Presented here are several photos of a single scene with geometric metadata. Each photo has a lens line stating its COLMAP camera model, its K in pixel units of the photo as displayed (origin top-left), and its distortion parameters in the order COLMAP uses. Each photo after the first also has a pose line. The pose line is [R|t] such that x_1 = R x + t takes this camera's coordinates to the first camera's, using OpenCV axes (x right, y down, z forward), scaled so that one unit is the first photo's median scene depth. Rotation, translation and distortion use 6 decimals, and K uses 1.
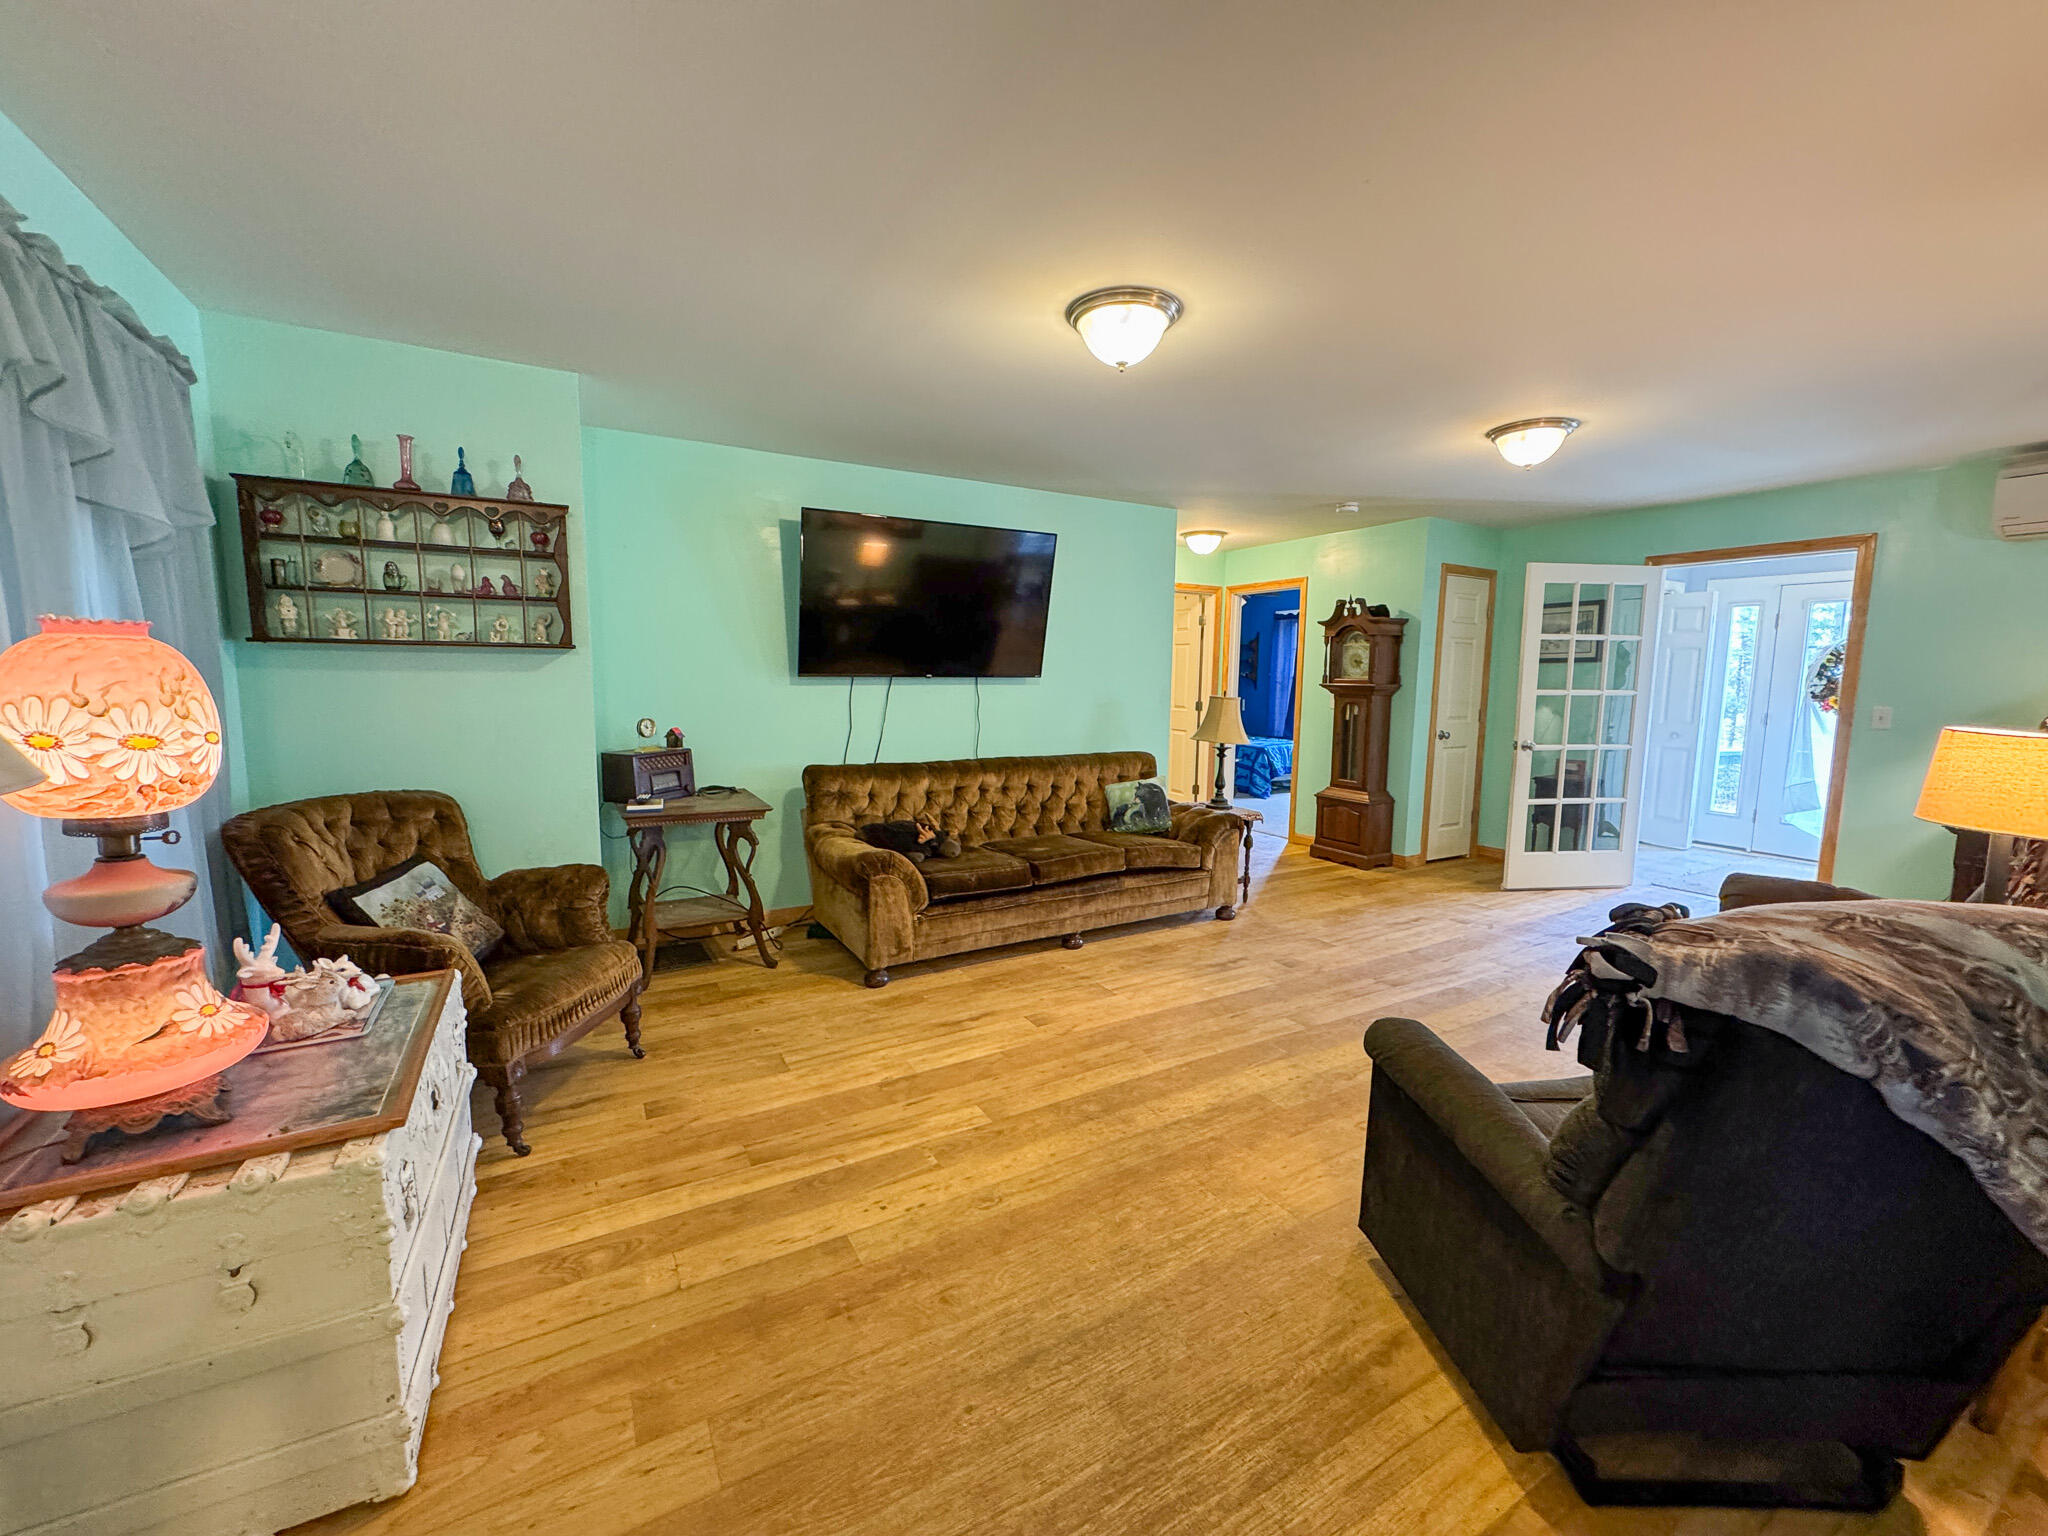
lens RADIAL K [[807.1, 0, 1024.9], [0, 807.1, 766.6], [0, 0, 1]] dist [-0.003703, 0.000514]
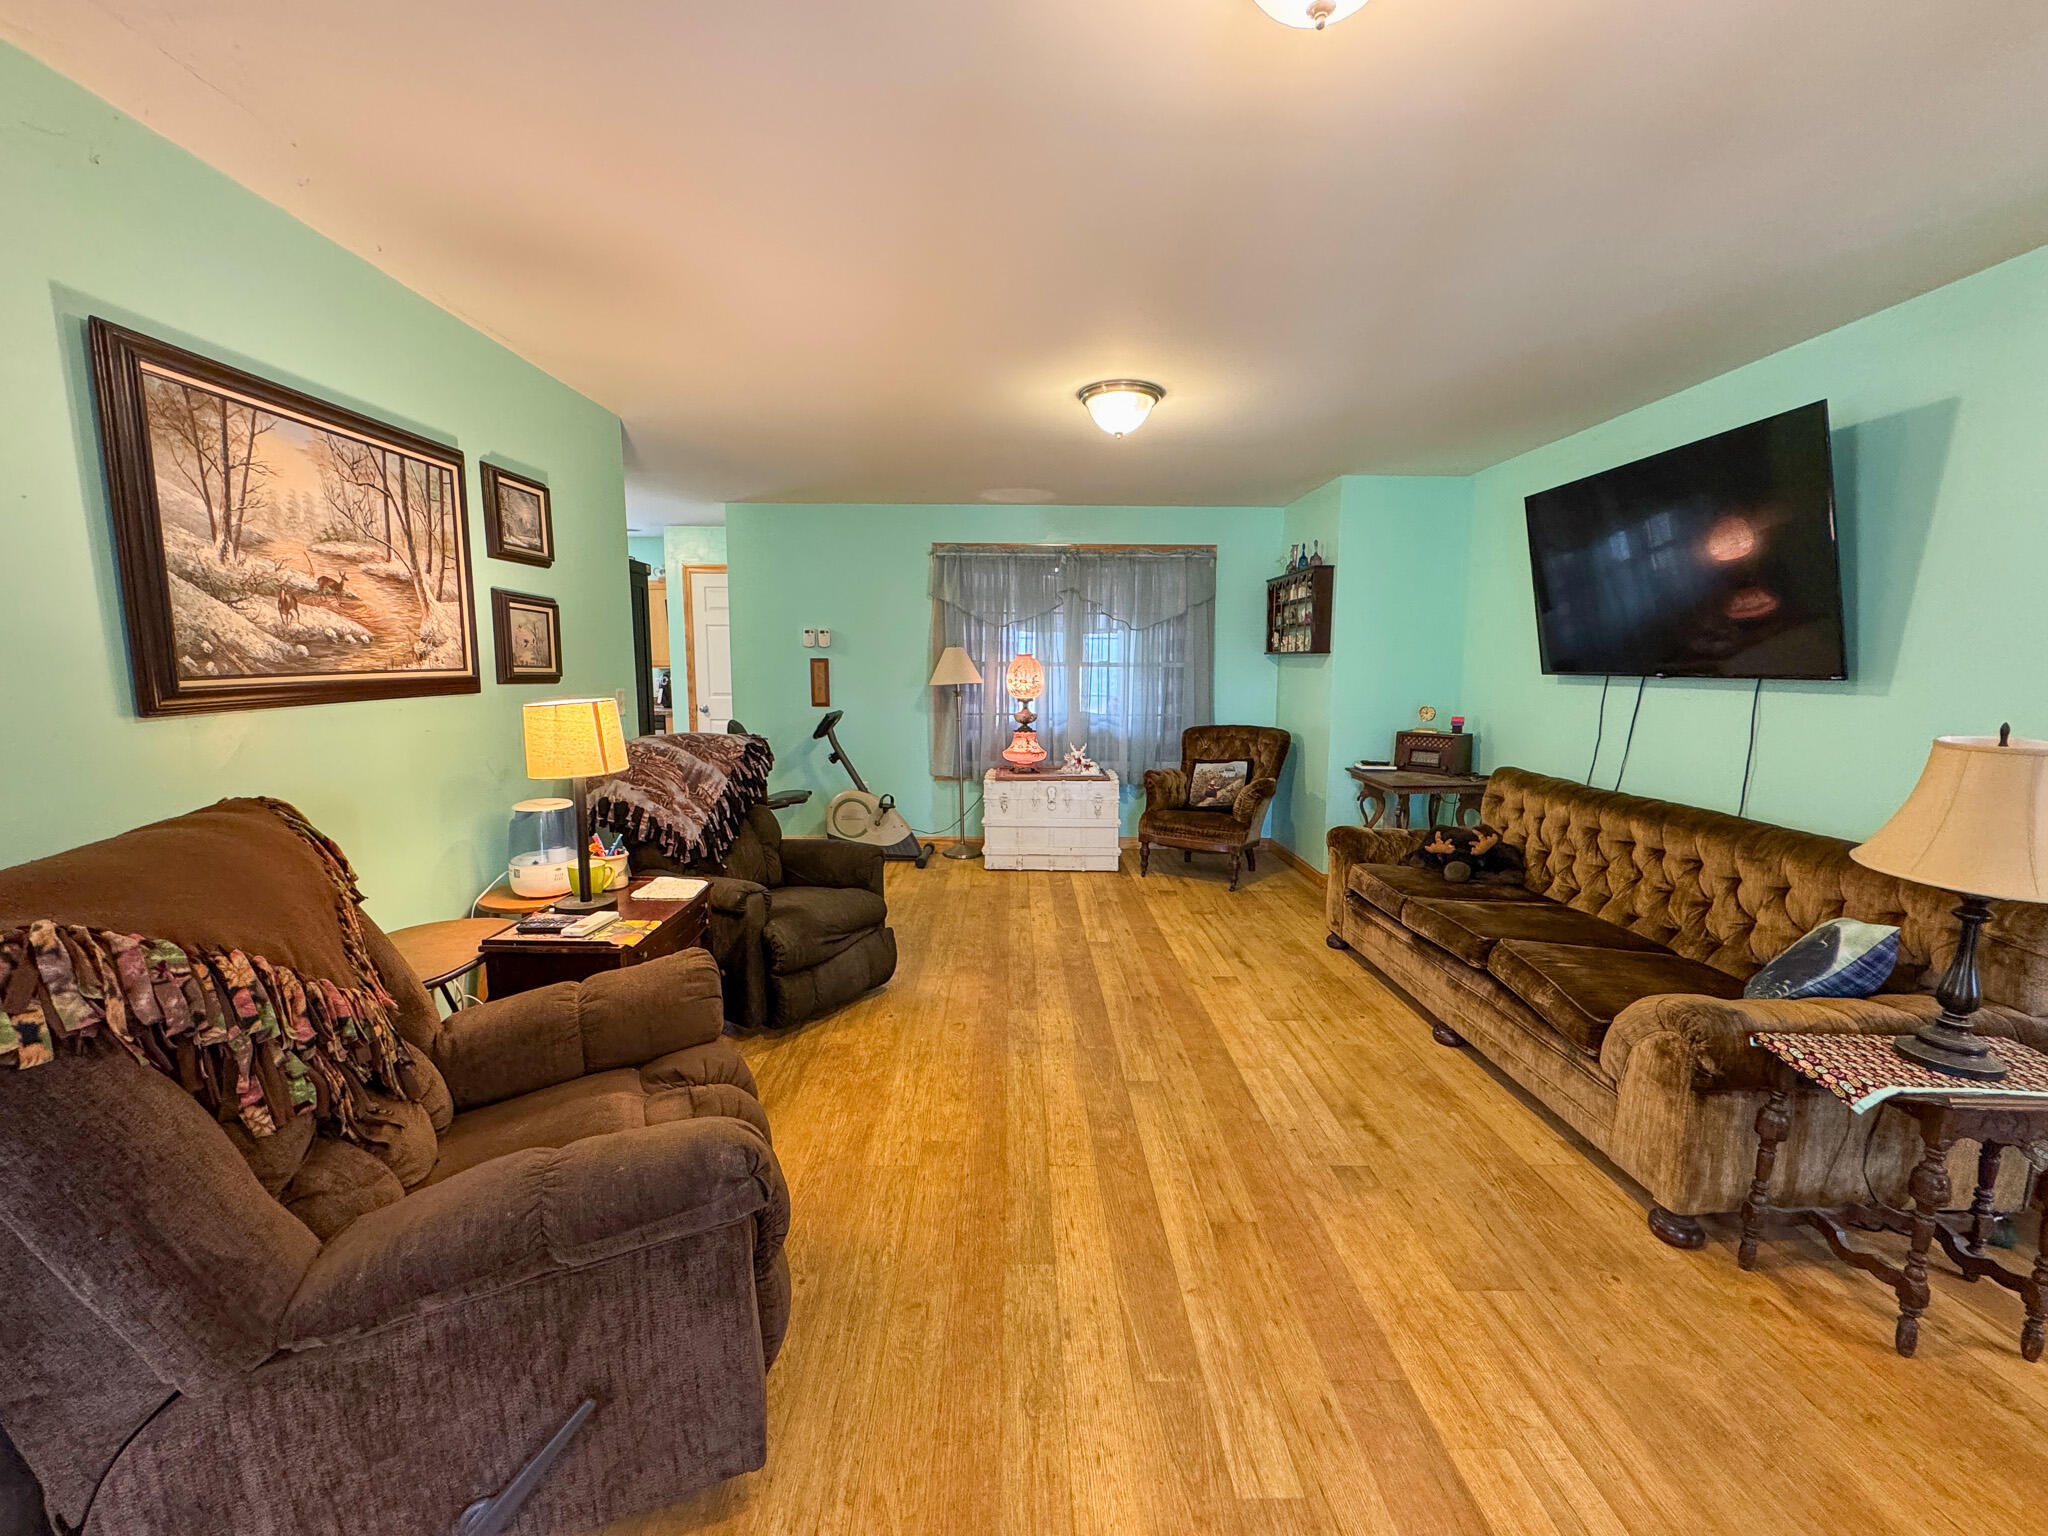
lens RADIAL K [[807.1, 0, 1019.3], [0, 807.1, 769.1], [0, 0, 1]] dist [-0.003703, 0.000514]
pose [[-0.474576, 0.089377, -0.875665, 1.069923], [-0.134332, 0.975824, 0.172403, -0.108668], [0.869904, 0.199448, -0.451096, 1.194065]]
